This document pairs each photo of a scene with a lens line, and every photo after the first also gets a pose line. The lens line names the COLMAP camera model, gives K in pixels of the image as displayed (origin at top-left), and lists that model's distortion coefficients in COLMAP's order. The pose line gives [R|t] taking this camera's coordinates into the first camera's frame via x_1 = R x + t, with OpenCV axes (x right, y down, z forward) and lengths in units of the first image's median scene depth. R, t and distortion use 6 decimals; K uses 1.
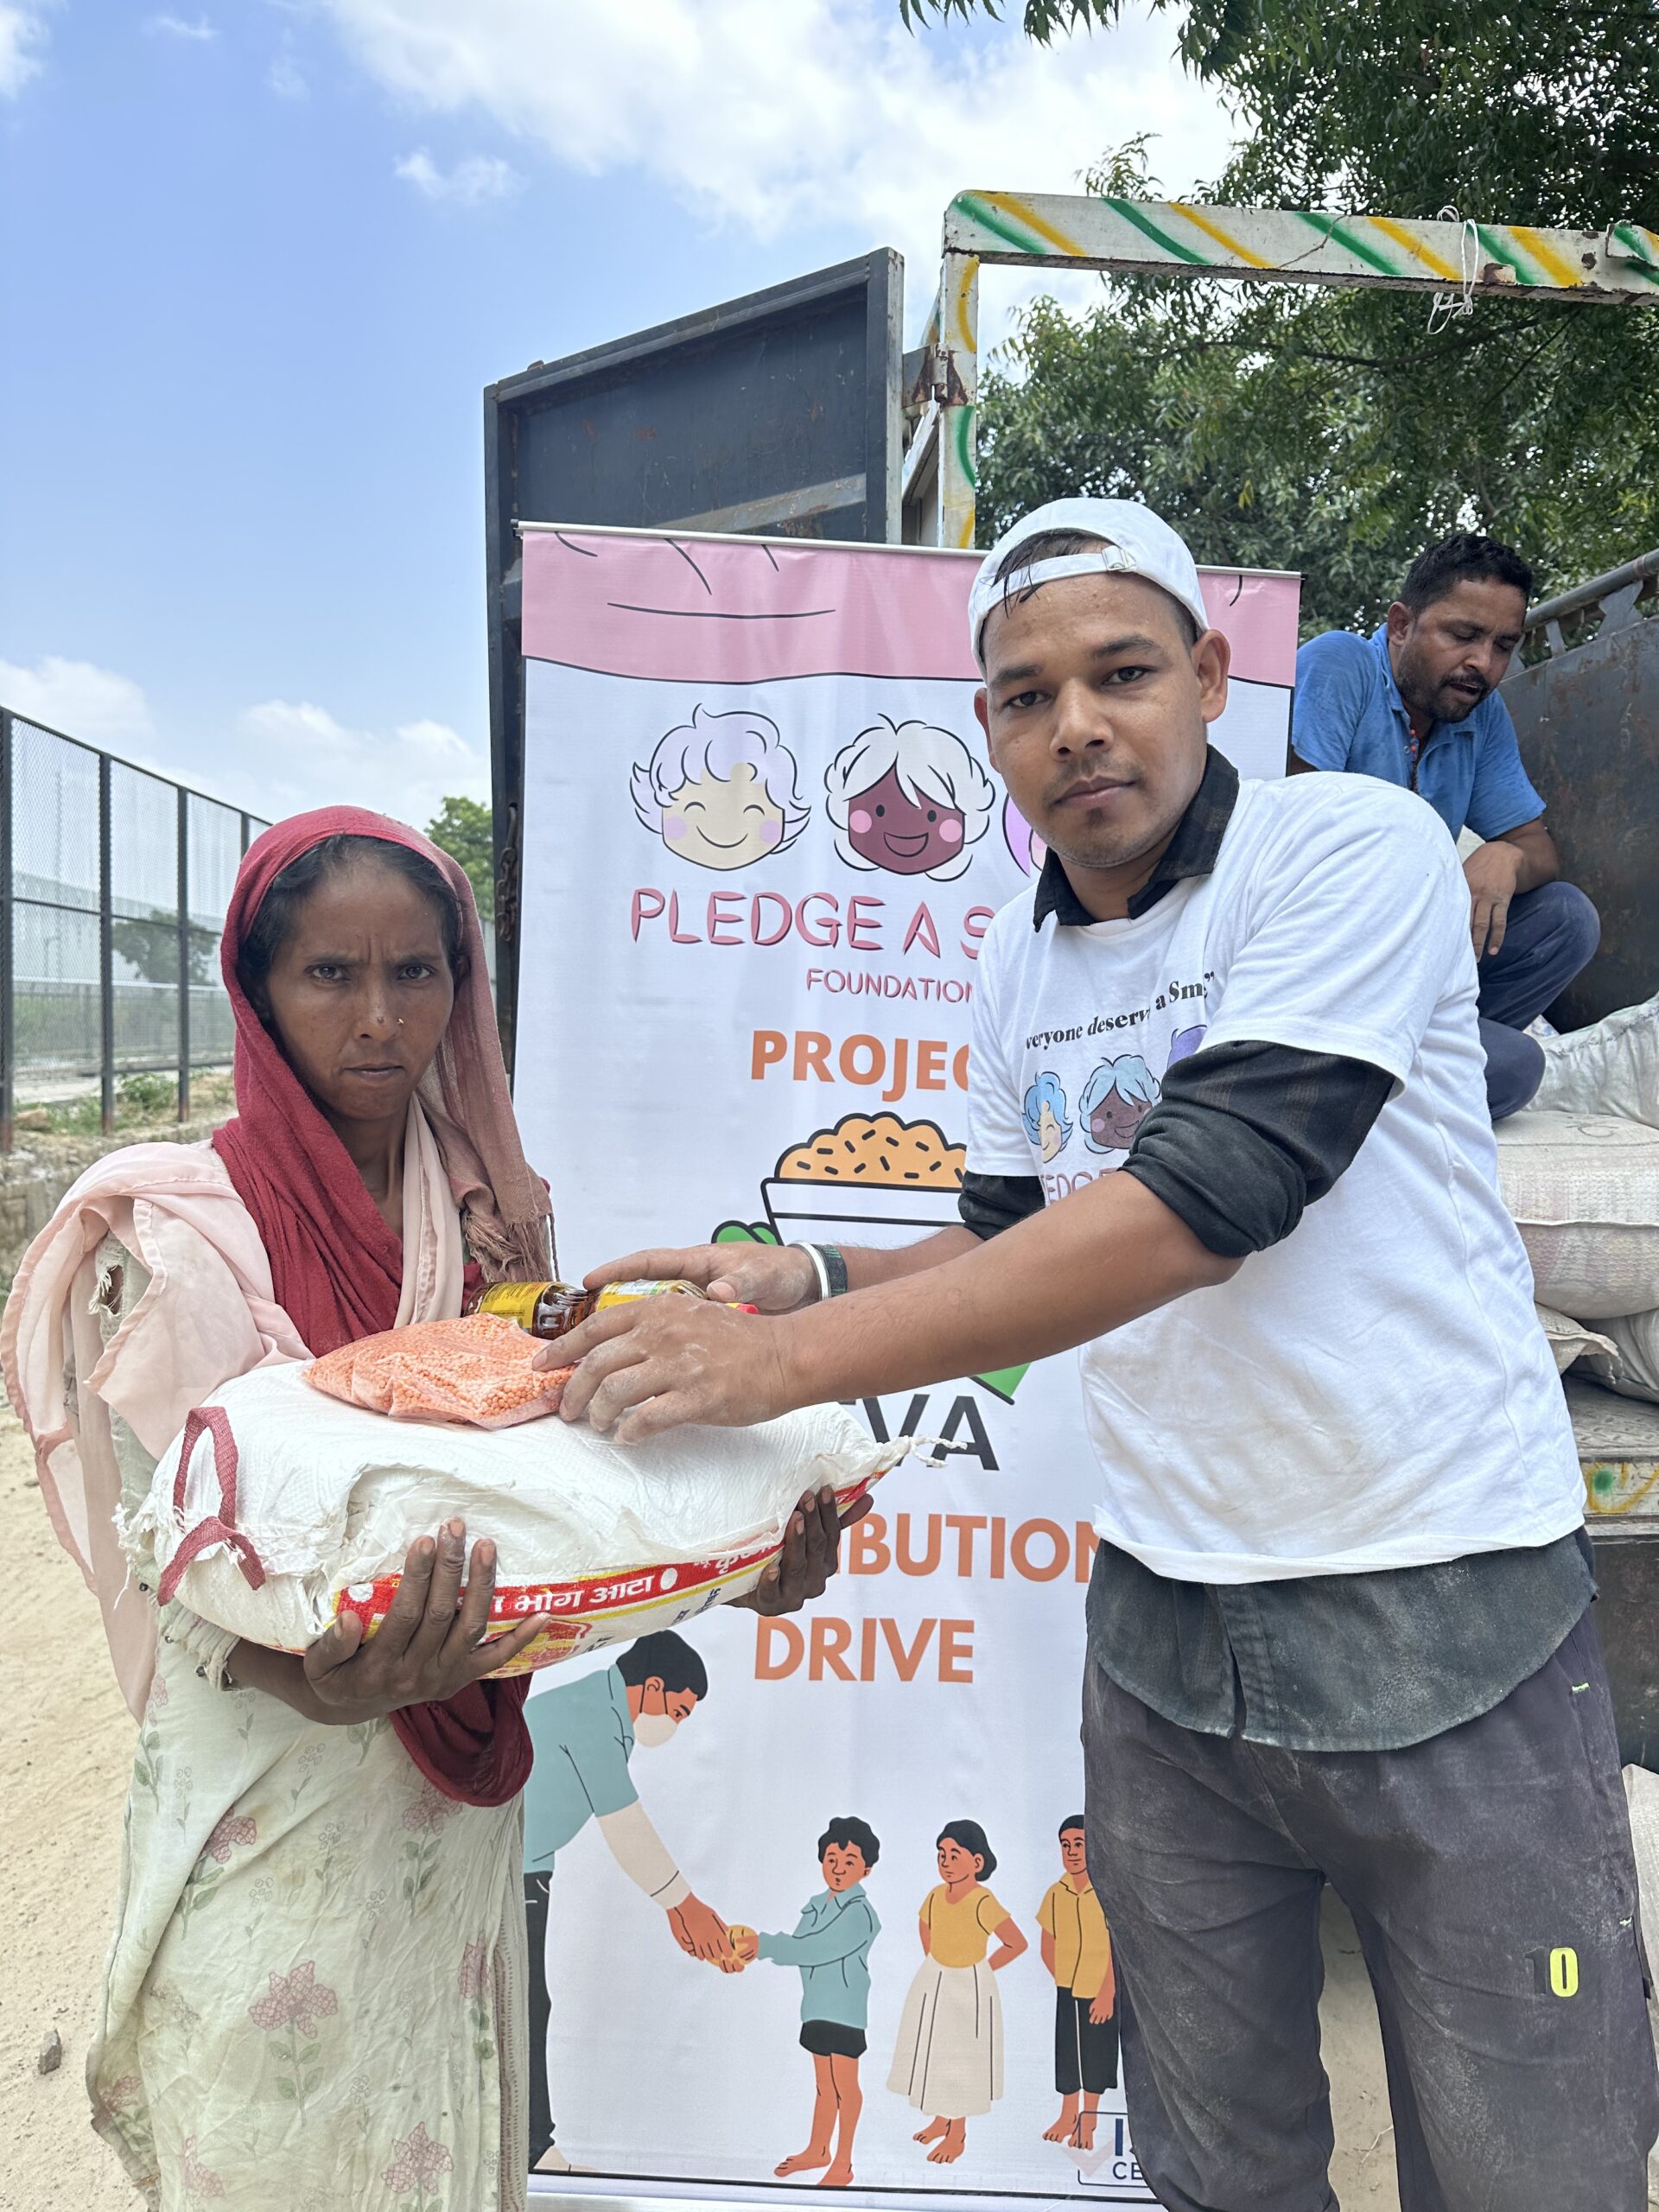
lens RADIAL K [[1563.4, 0, 828.8], [0, 1563.4, 1117.6], [0, 0, 1]] dist [0.016199, -0.010260]
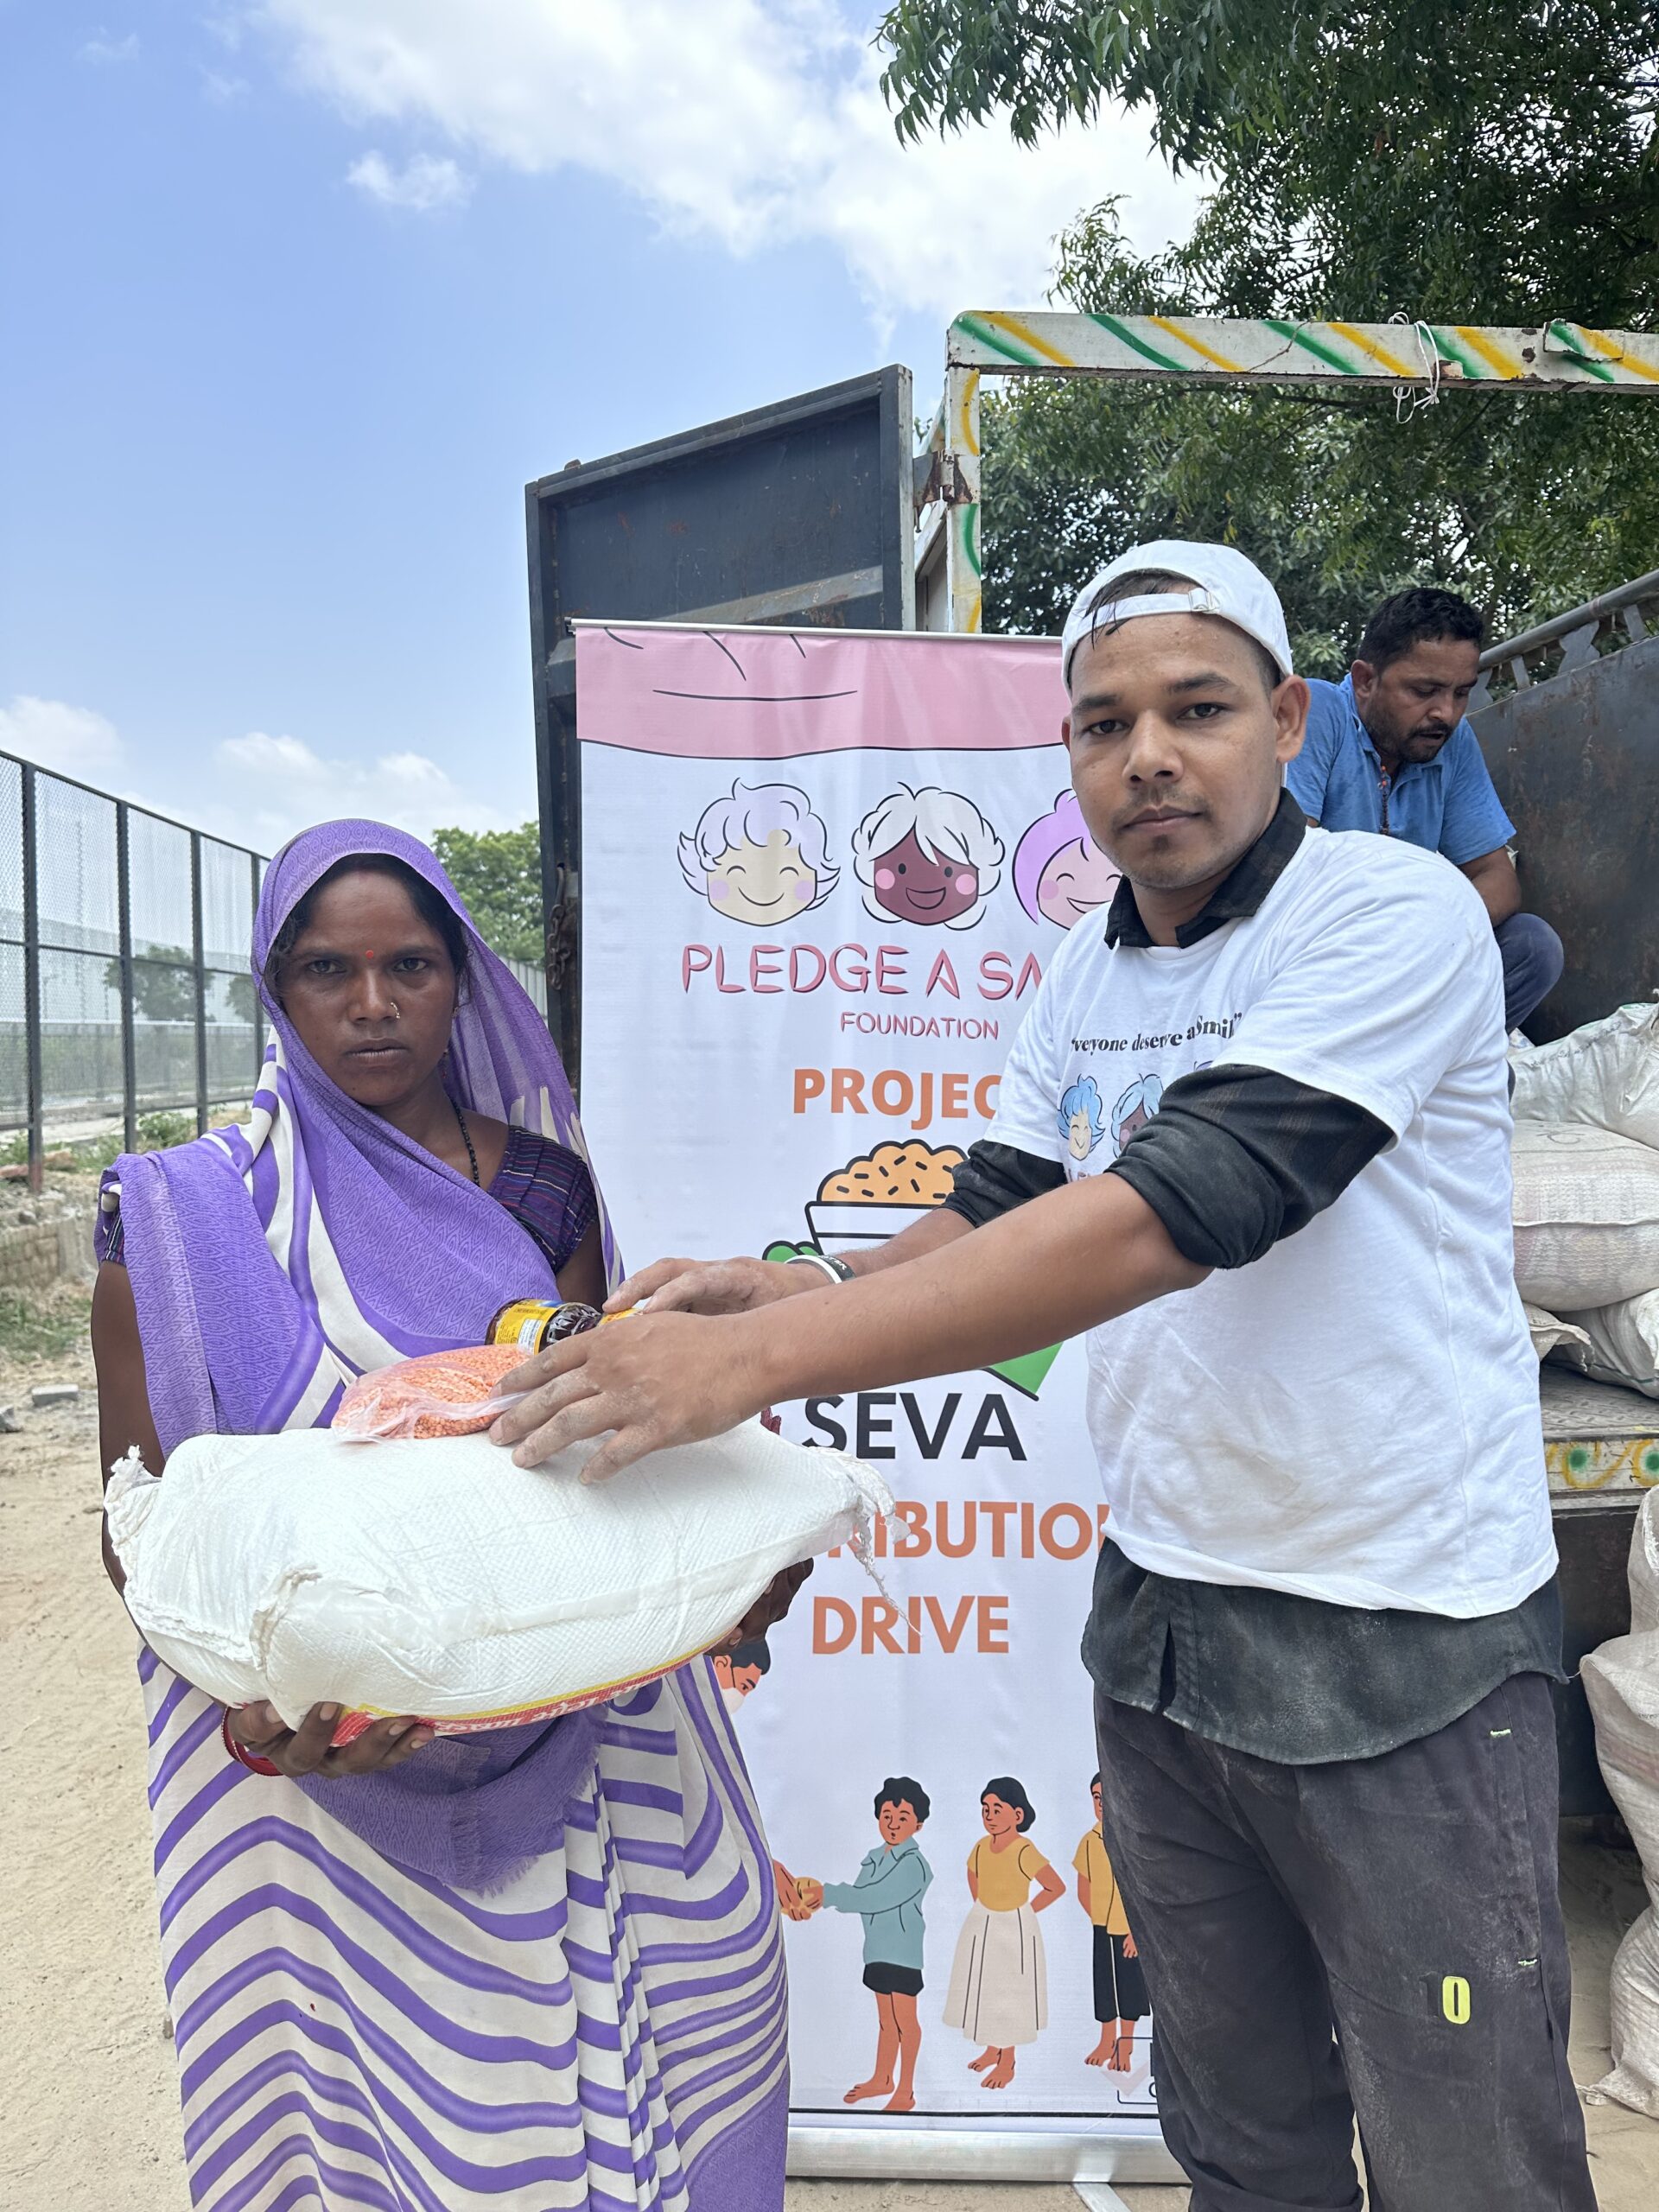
lens RADIAL K [[1542.6, 0, 825.3], [0, 1542.6, 1117.9], [0, 0, 1]] dist [0.050213, -0.057483]
pose [[0.999653, -0.026190, -0.002930, -0.023750], [0.026154, 0.999590, -0.011665, -0.007677], [0.003234, 0.011585, 0.999928, -0.097426]]
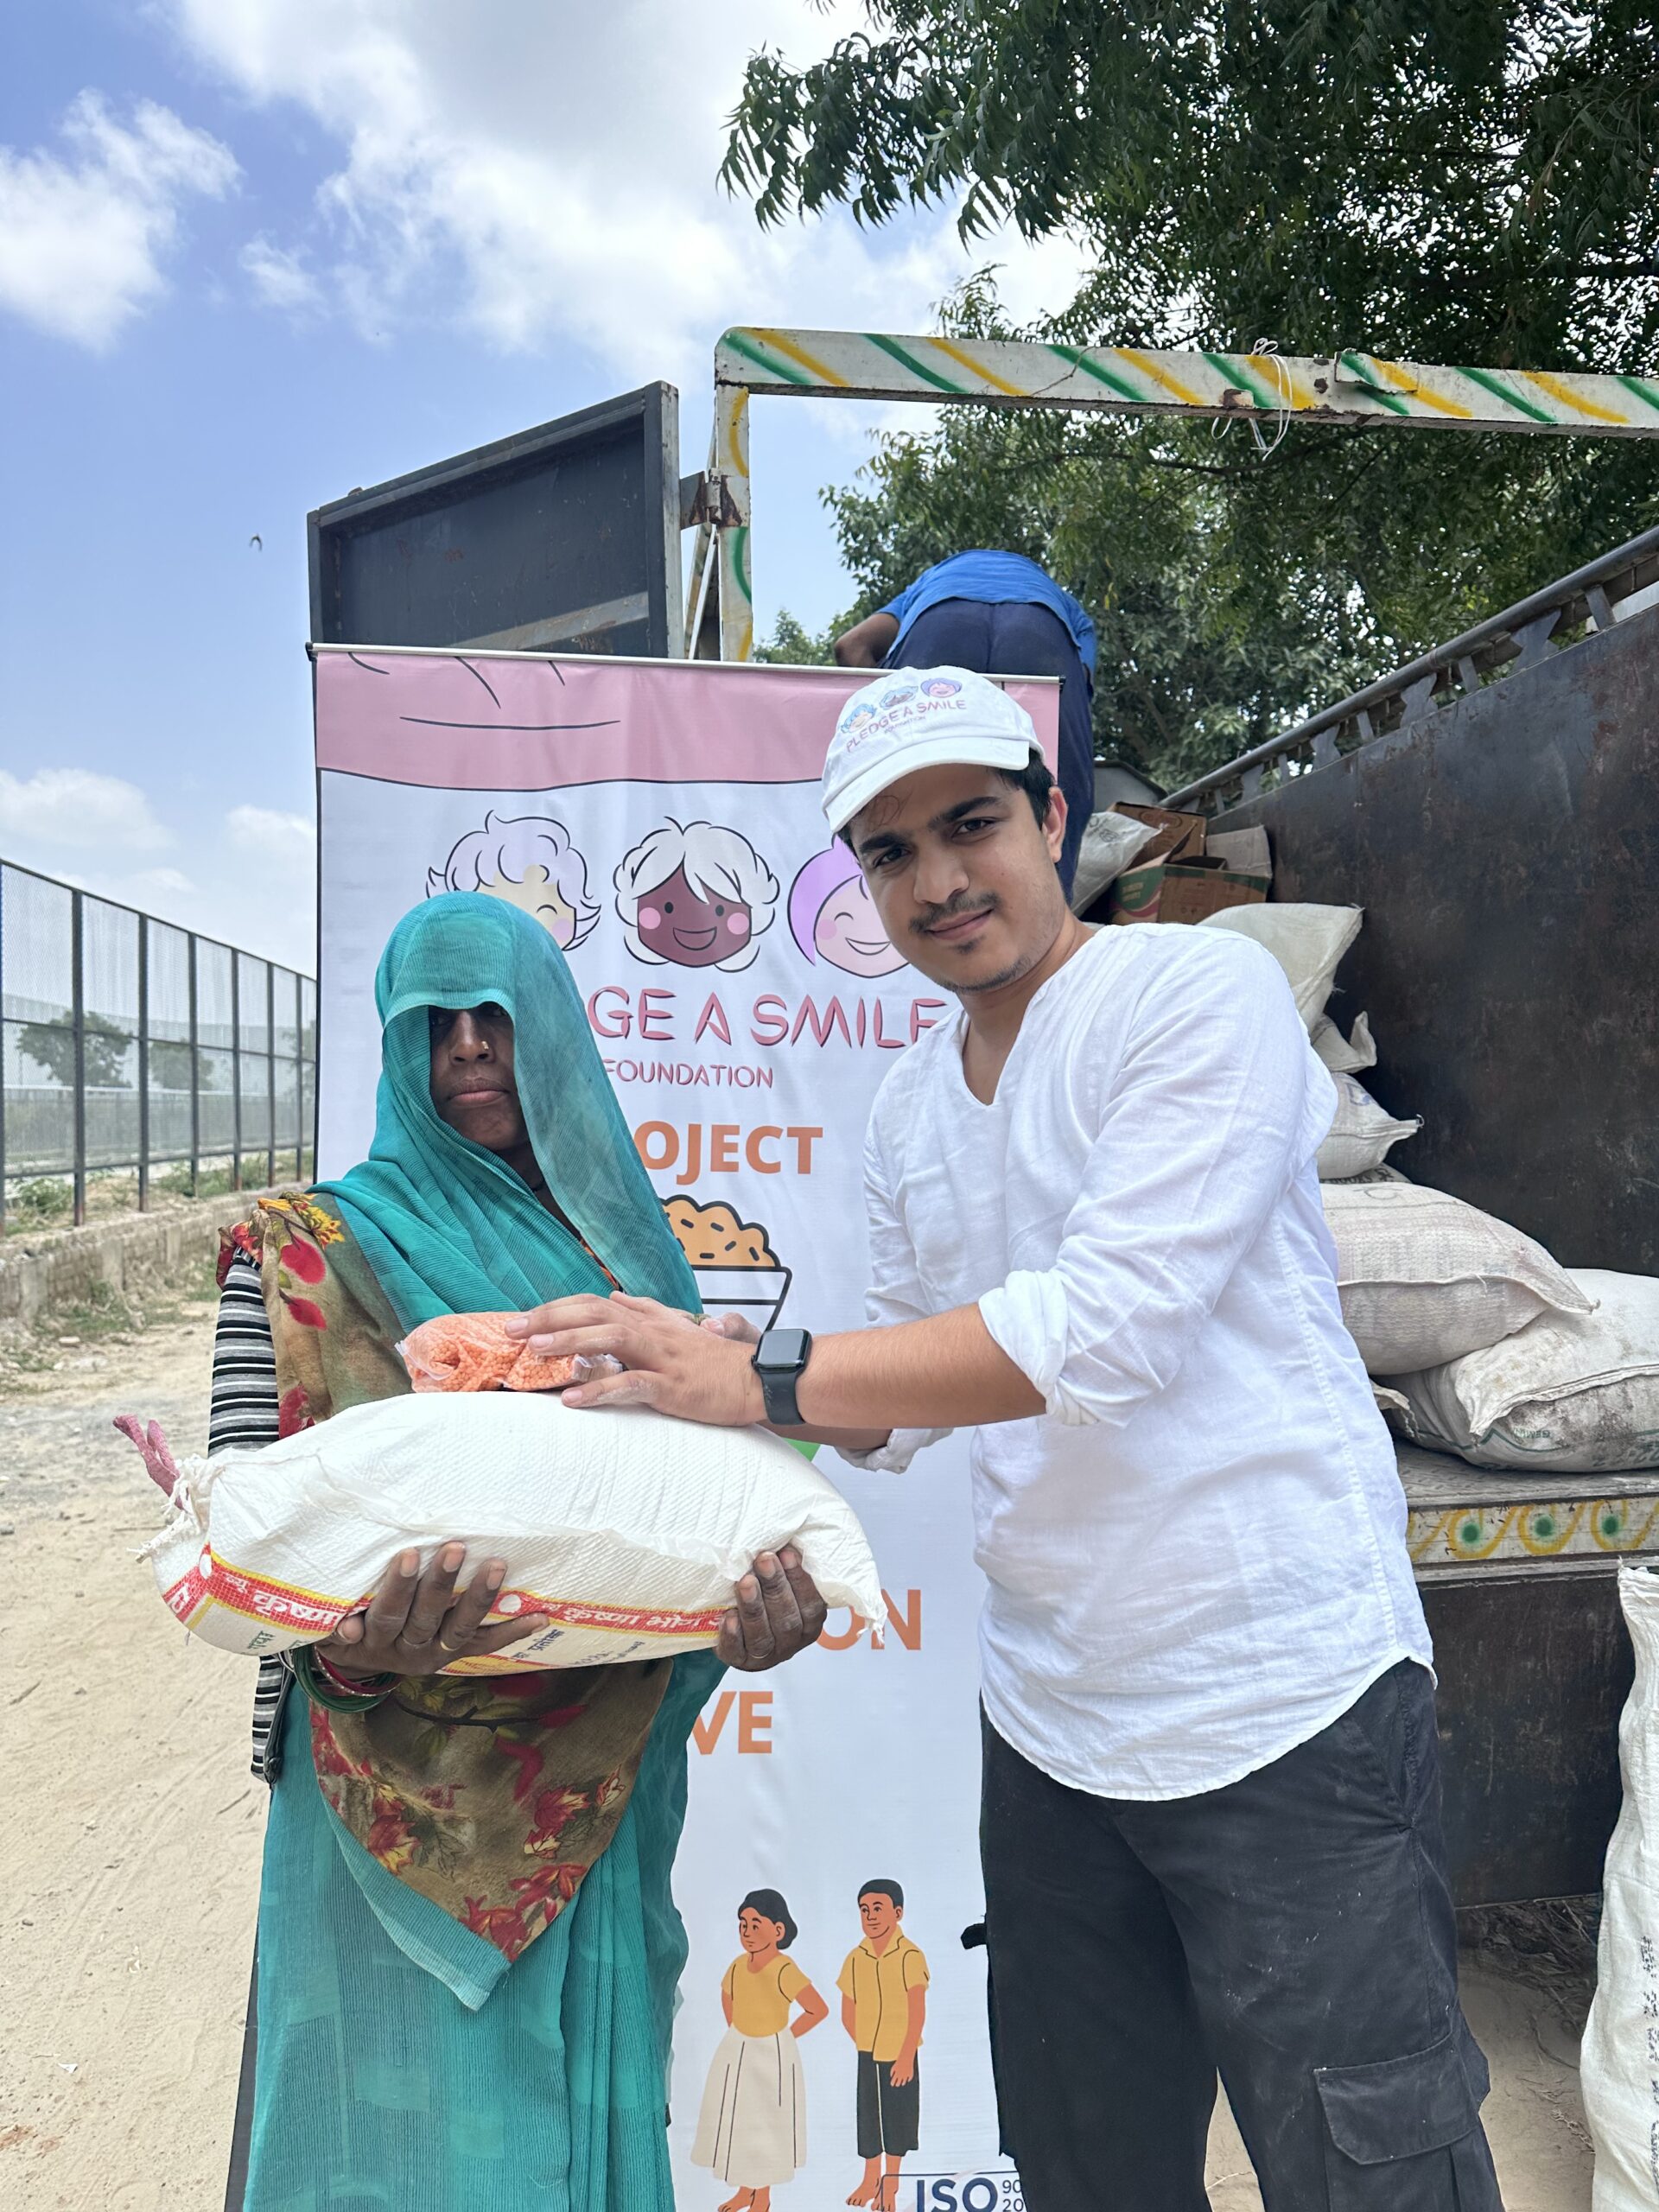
lens RADIAL K [[1528.4, 0, 824.1], [0, 1528.4, 1133.2], [0, 0, 1]] dist [0.042861, -0.052573]
pose [[0.999166, -0.026753, 0.030859, 0.100910], [0.028108, 0.998620, -0.044352, 0.003241], [-0.029630, 0.045182, 0.998539, -0.020192]]
